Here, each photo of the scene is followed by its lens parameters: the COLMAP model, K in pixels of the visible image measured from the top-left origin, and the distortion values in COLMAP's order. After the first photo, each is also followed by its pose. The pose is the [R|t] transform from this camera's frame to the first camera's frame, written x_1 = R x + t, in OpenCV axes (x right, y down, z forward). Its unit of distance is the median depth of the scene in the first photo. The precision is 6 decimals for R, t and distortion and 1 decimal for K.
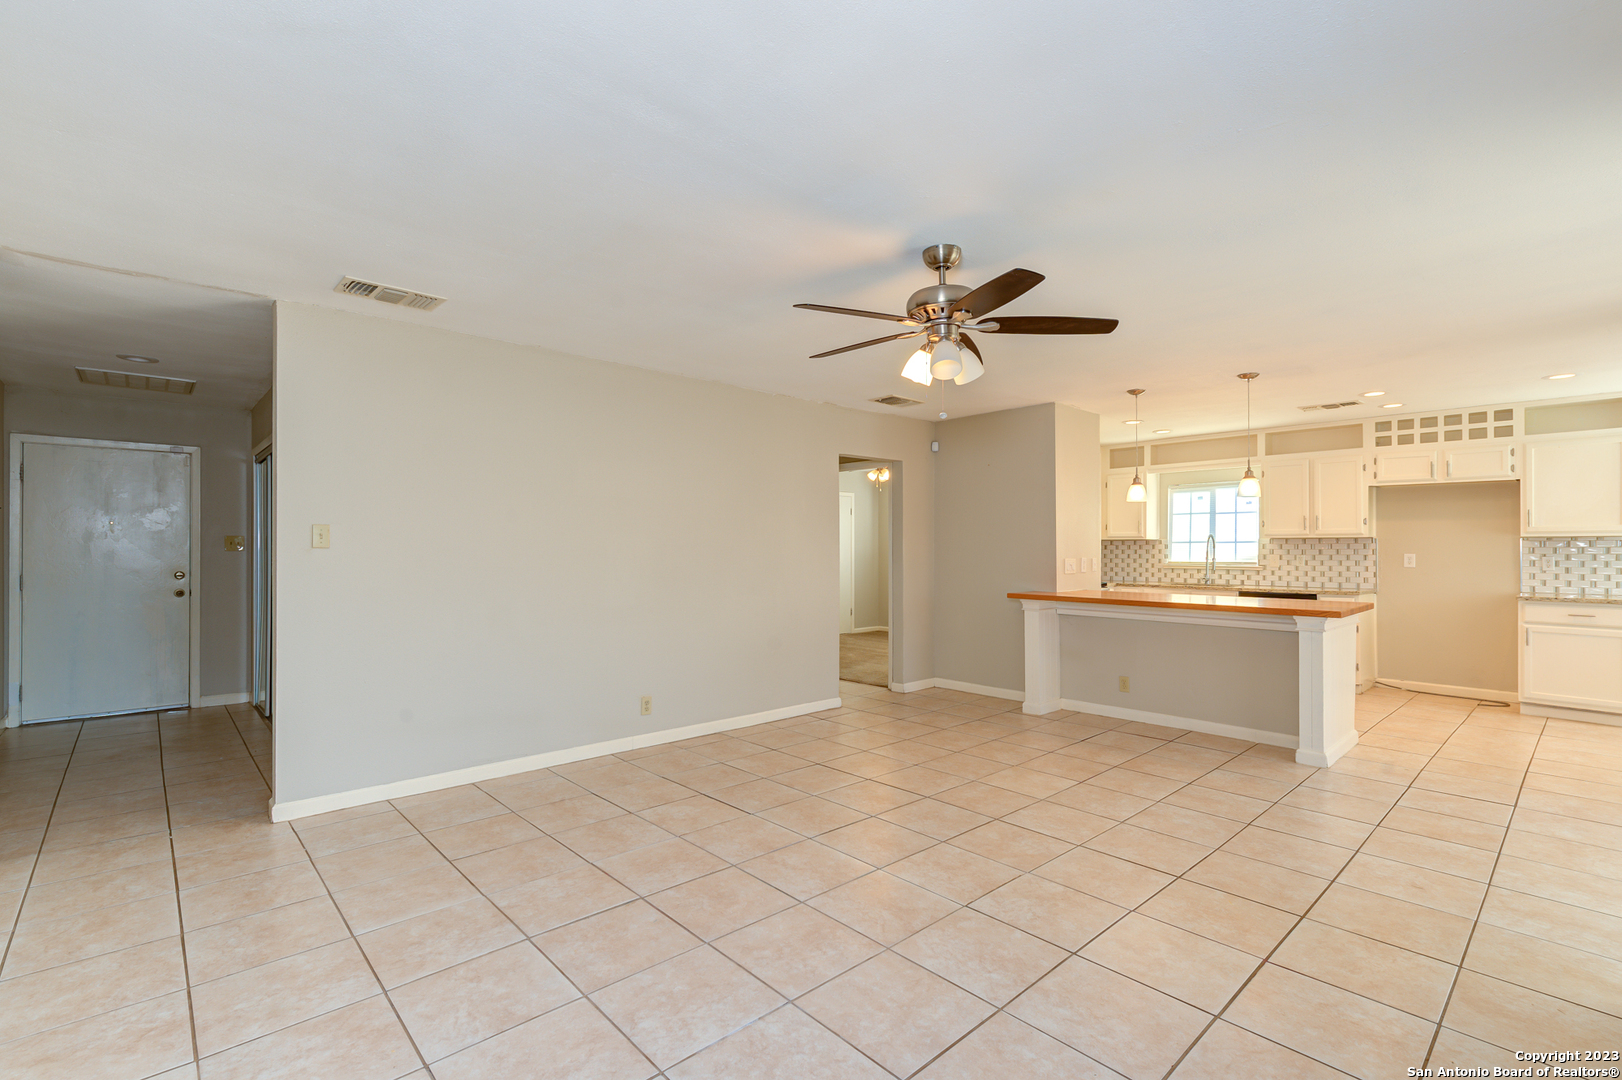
lens RADIAL K [[730.7, 0, 854.1], [0, 730.7, 548.3], [0, 0, 1]] dist [0.001727, -0.000961]
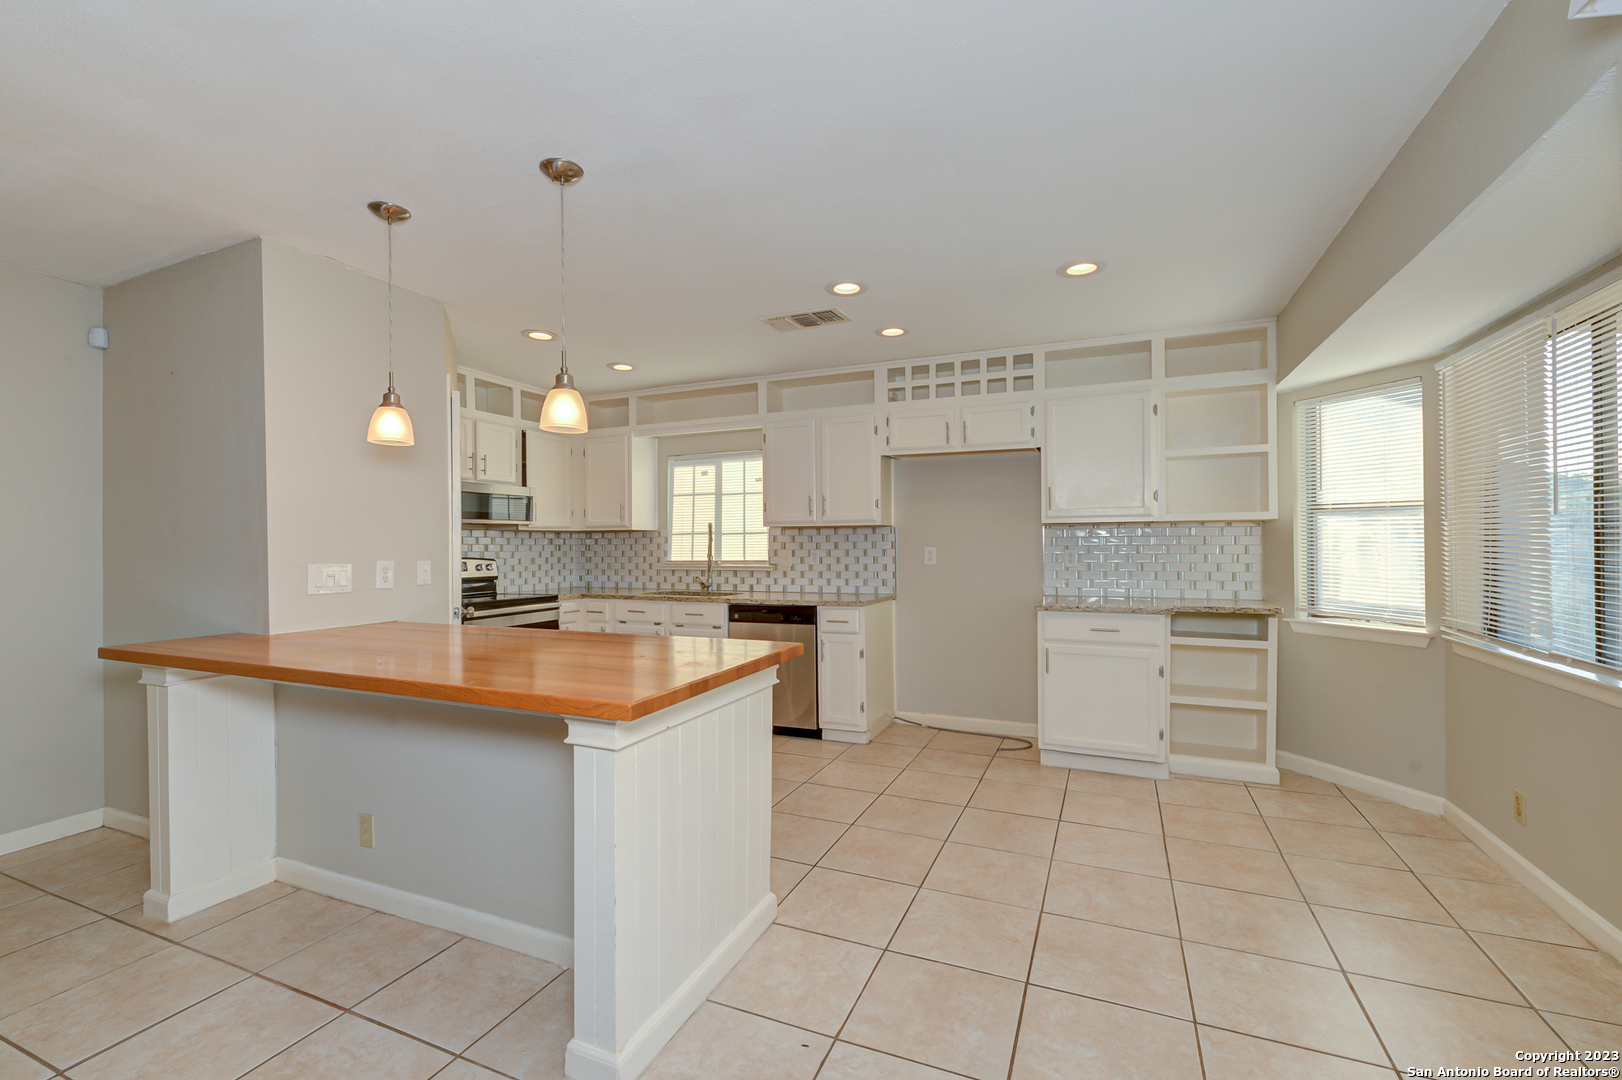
lens RADIAL K [[667.2, 0, 824.8], [0, 667.2, 551.2], [0, 0, 1]] dist [0.000379, -0.000014]
pose [[0.923967, -0.012259, 0.382276, 0.388742], [0.008265, 0.999893, 0.012090, 0.002542], [-0.382383, -0.008011, 0.923969, 0.396074]]
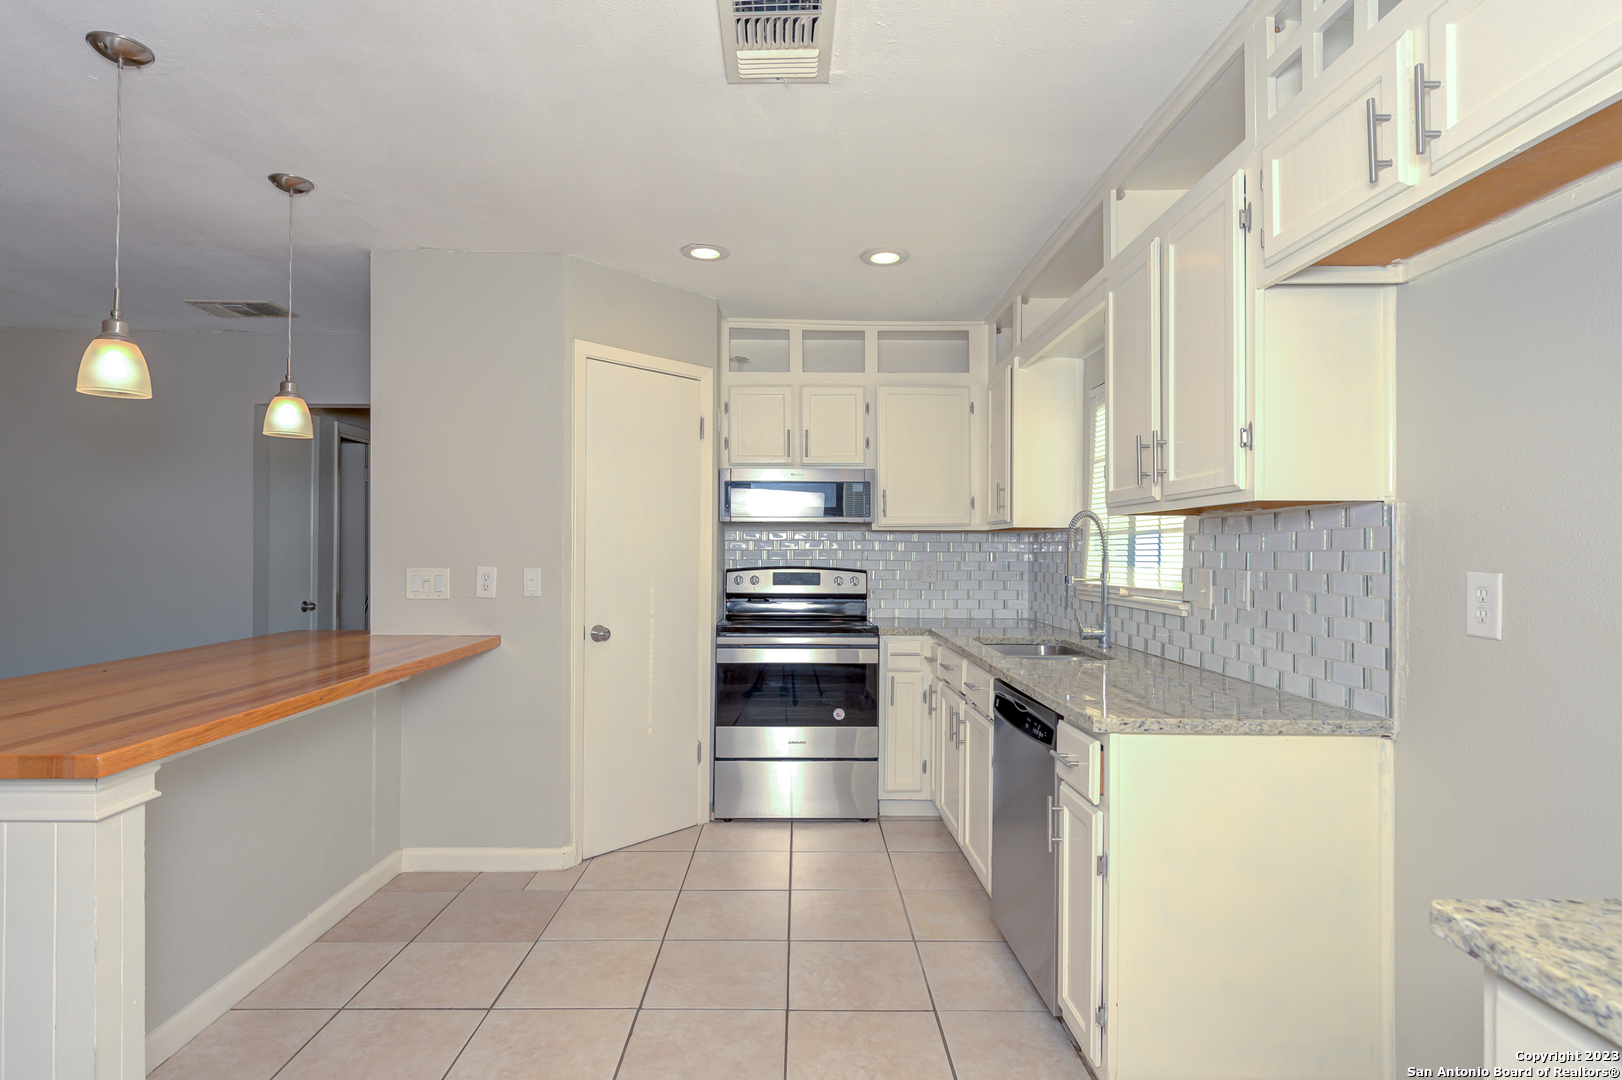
lens RADIAL K [[869.0, 0, 821.5], [0, 869.0, 545.3], [0, 0, 1]] dist [0.000902, -0.002047]
pose [[0.736483, -0.002084, -0.676453, 0.779523], [-0.003926, 0.999965, -0.007354, 0.002398], [0.676445, 0.008072, 0.736449, 0.680232]]
